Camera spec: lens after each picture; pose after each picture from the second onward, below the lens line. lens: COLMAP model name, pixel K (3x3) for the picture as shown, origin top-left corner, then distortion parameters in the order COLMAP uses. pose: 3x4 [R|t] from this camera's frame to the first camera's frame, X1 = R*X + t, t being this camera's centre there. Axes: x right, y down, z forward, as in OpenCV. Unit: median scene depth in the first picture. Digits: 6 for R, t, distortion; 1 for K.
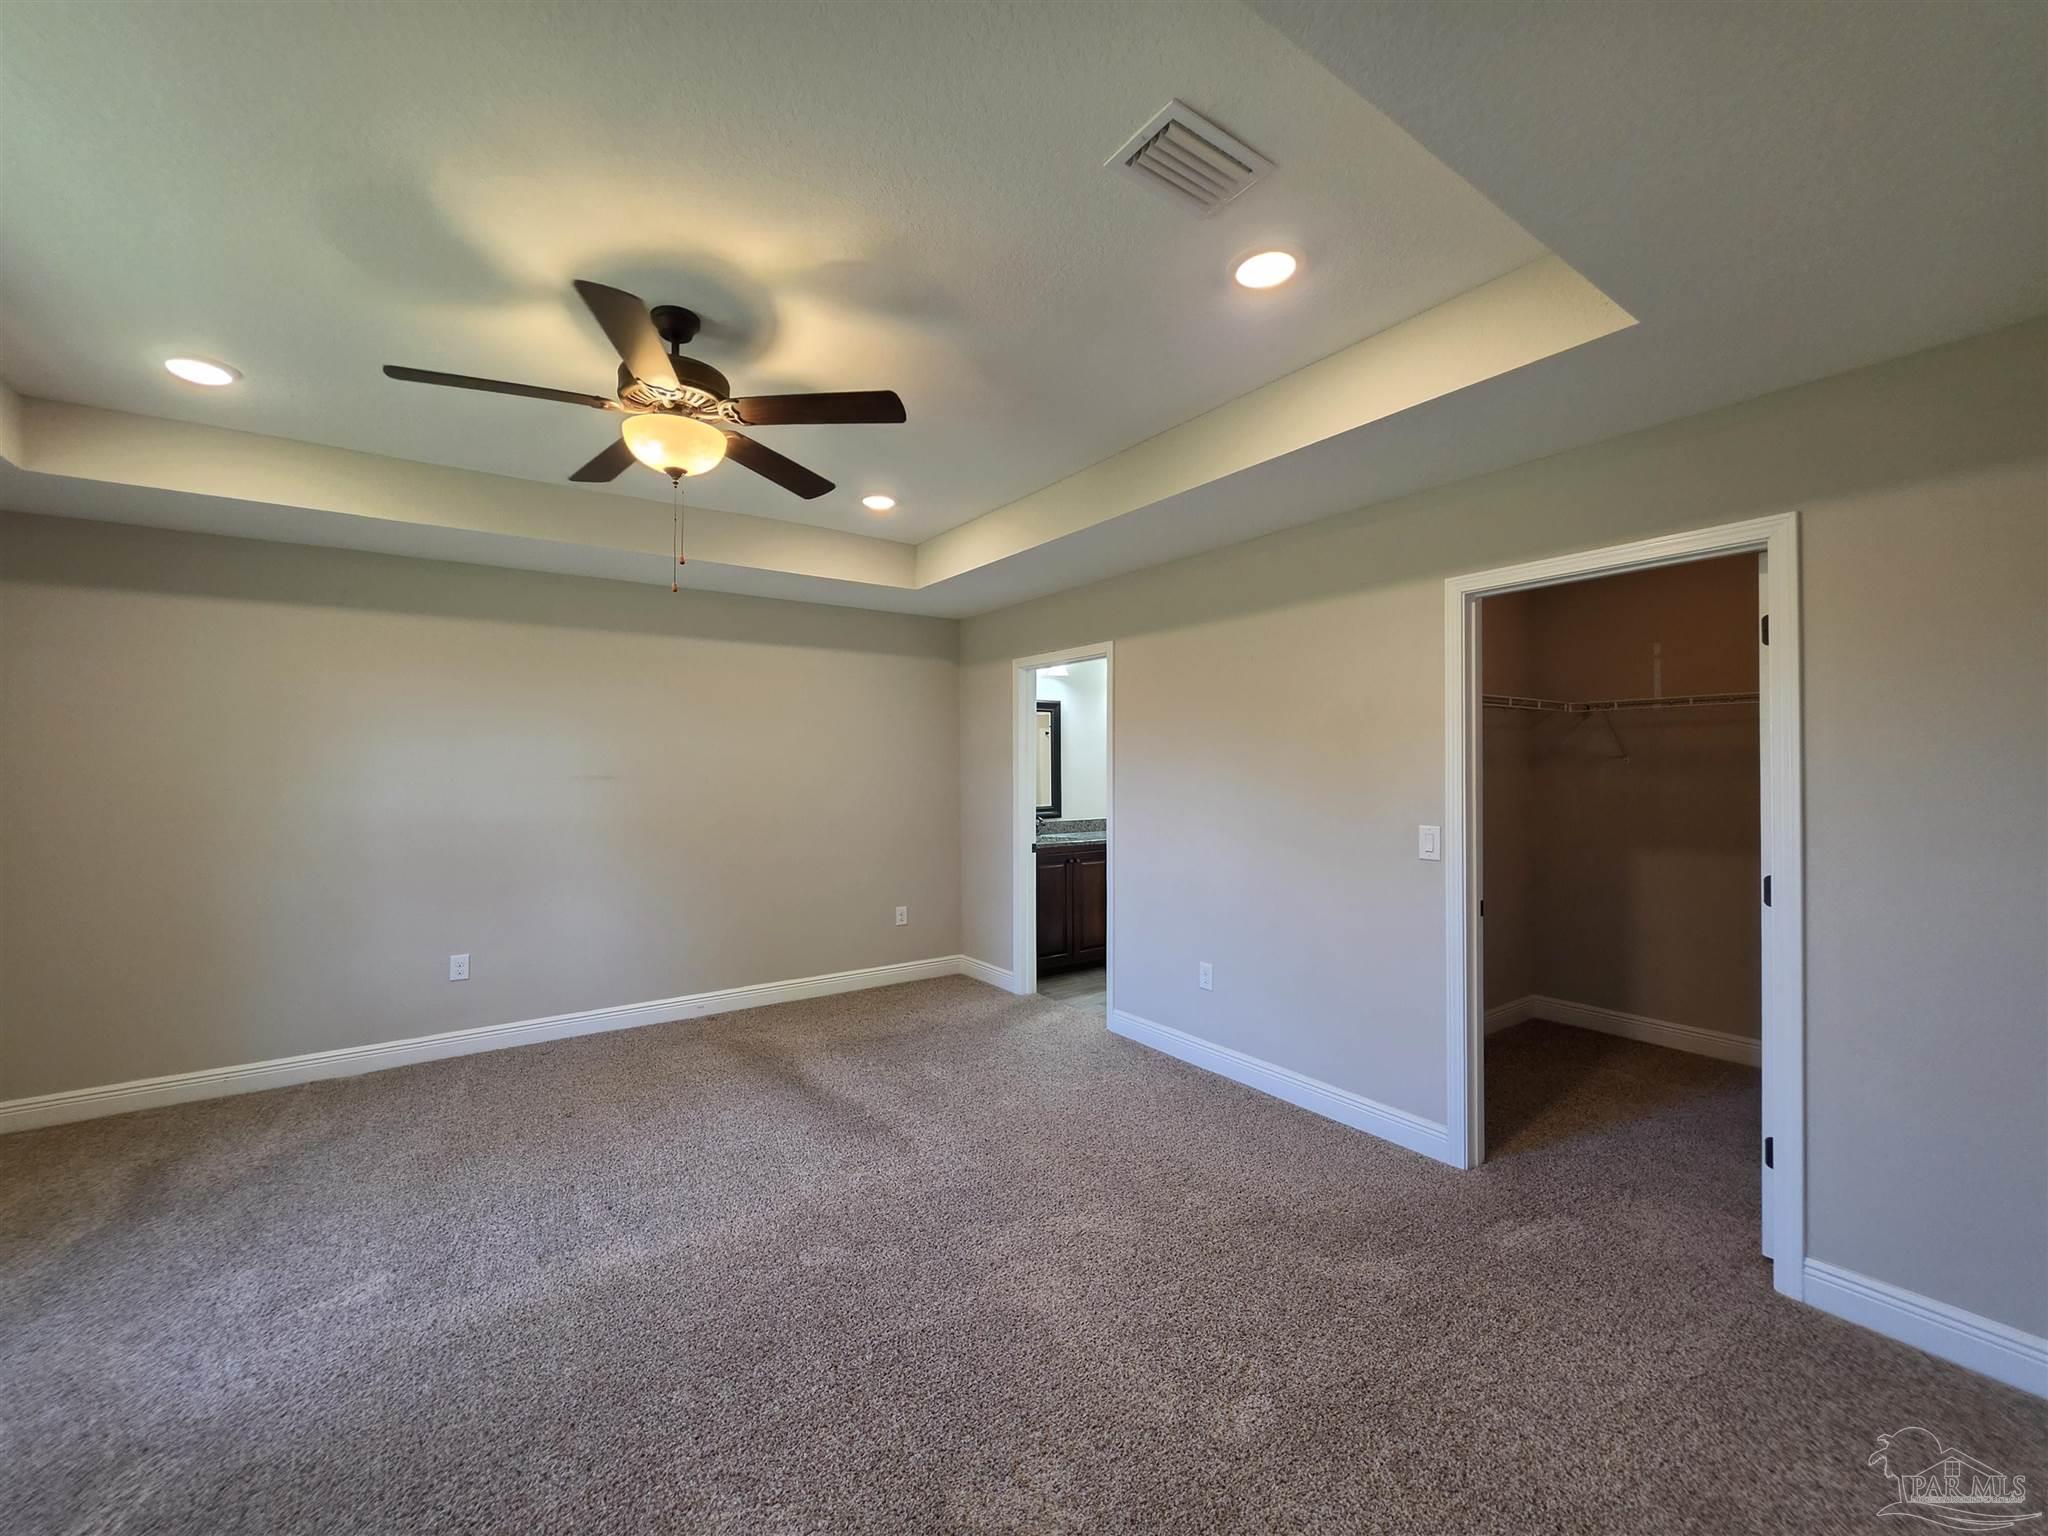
lens RADIAL K [[819.8, 0, 1008.5], [0, 819.8, 758.0], [0, 0, 1]] dist [-0.001972, 0.000188]
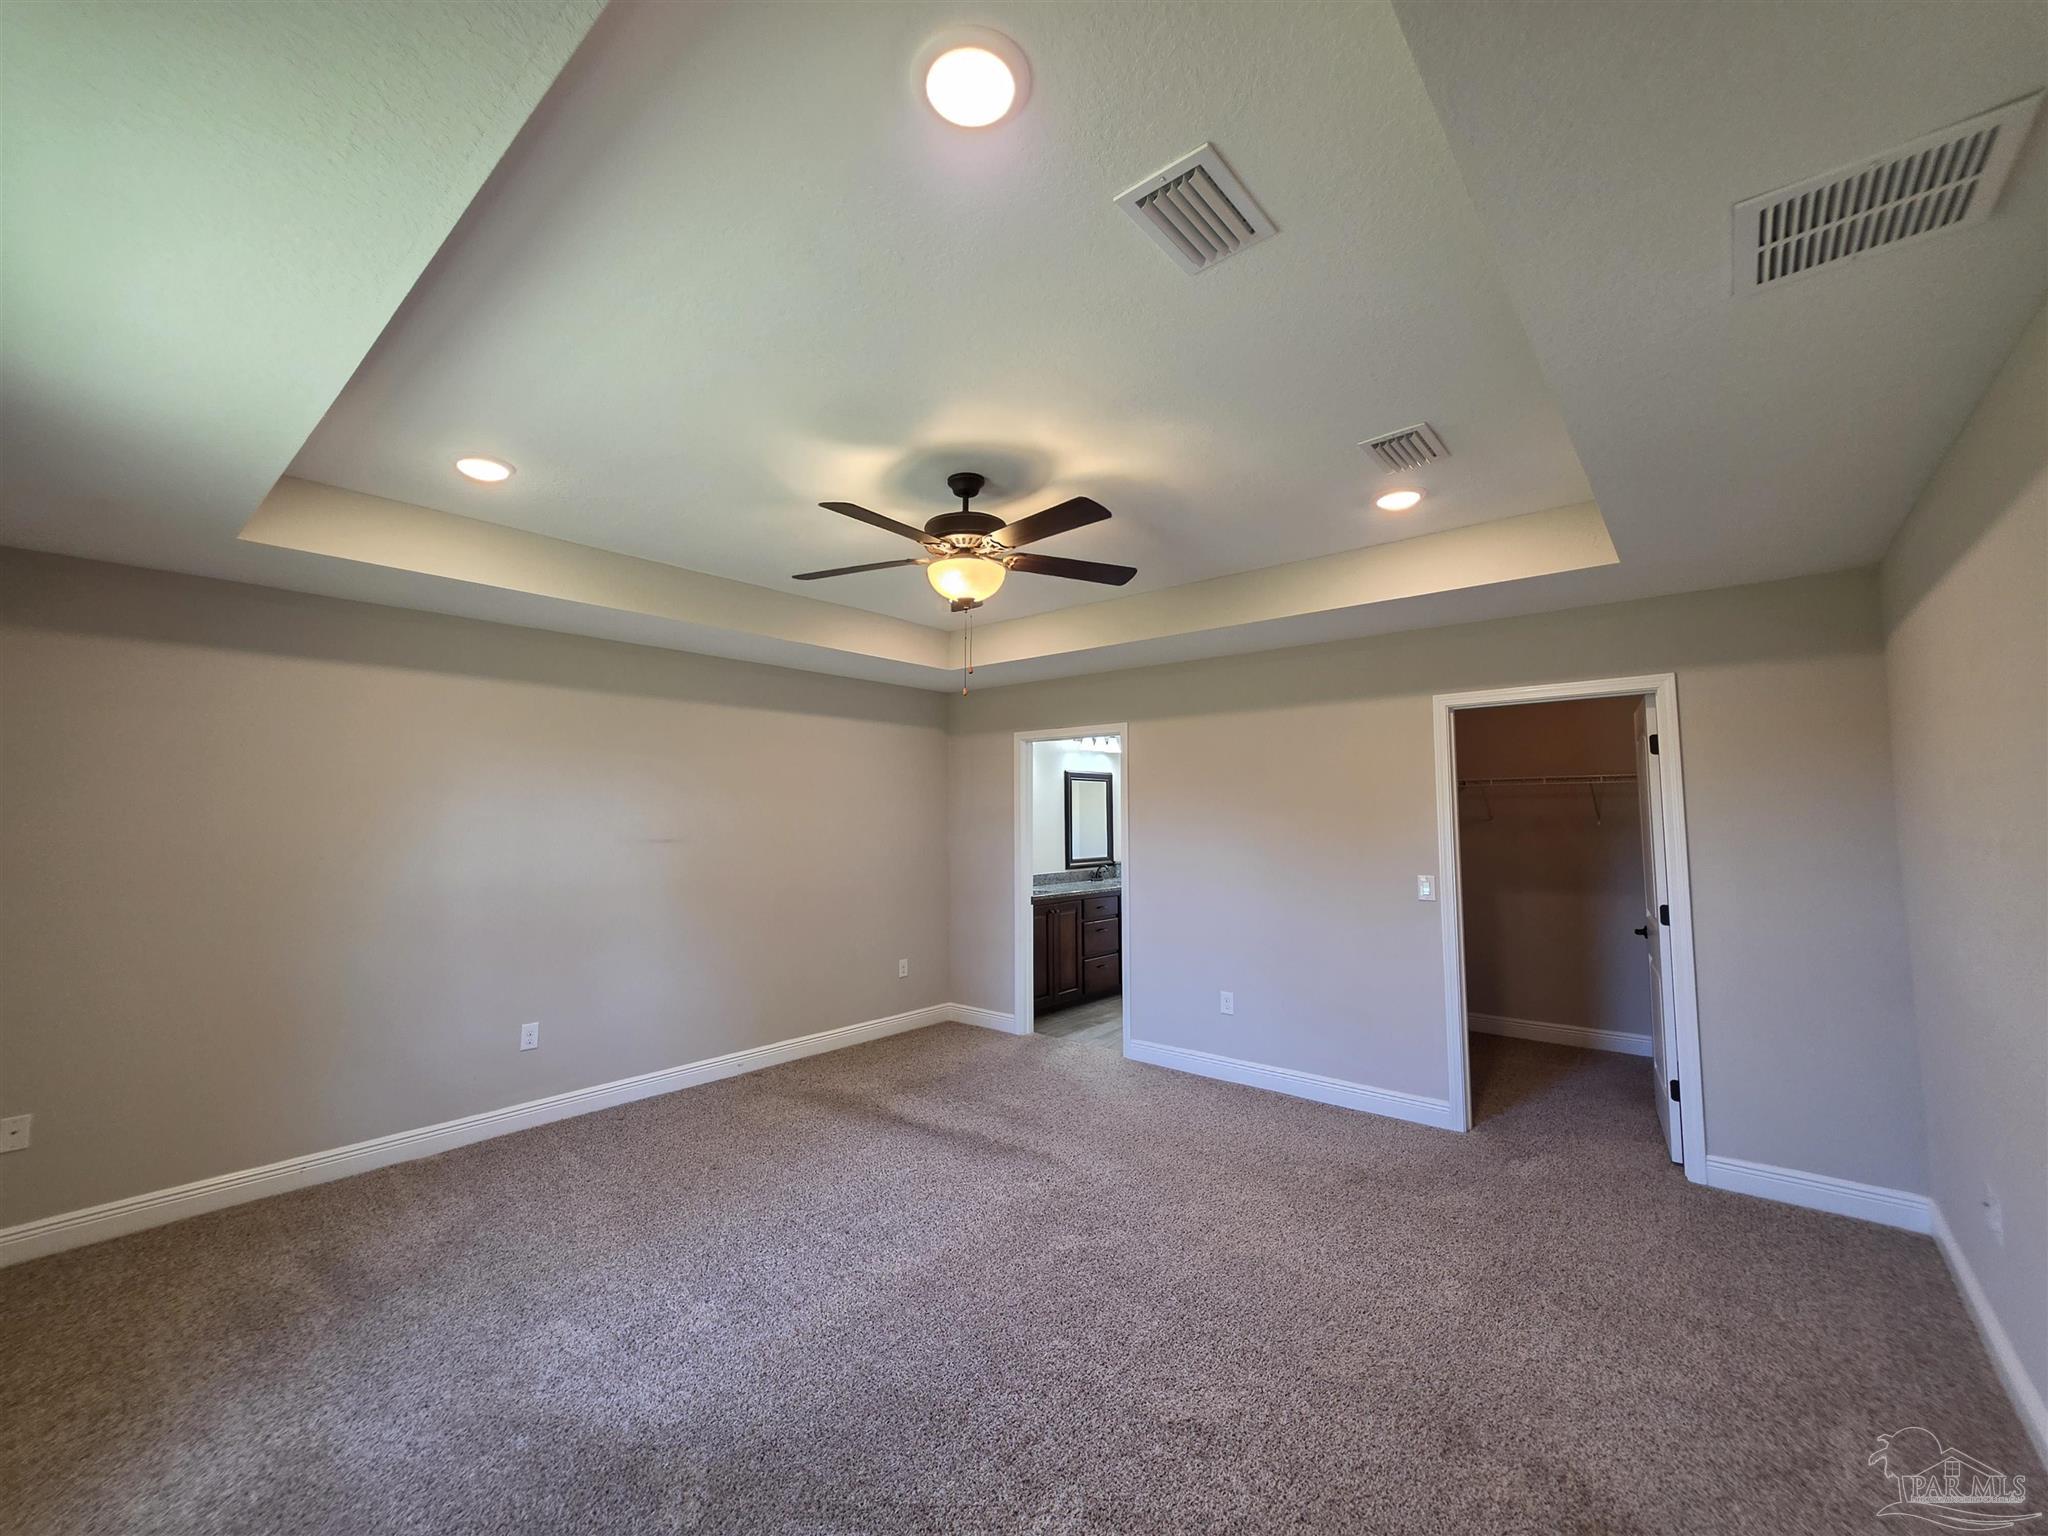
lens RADIAL K [[819.8, 0, 1008.5], [0, 819.8, 758.0], [0, 0, 1]] dist [-0.001972, 0.000188]
pose [[0.970847, 0.017112, 0.239087, -0.421453], [-0.002049, 0.998004, -0.063111, -0.021658], [-0.239690, 0.060781, 0.968945, -0.137494]]
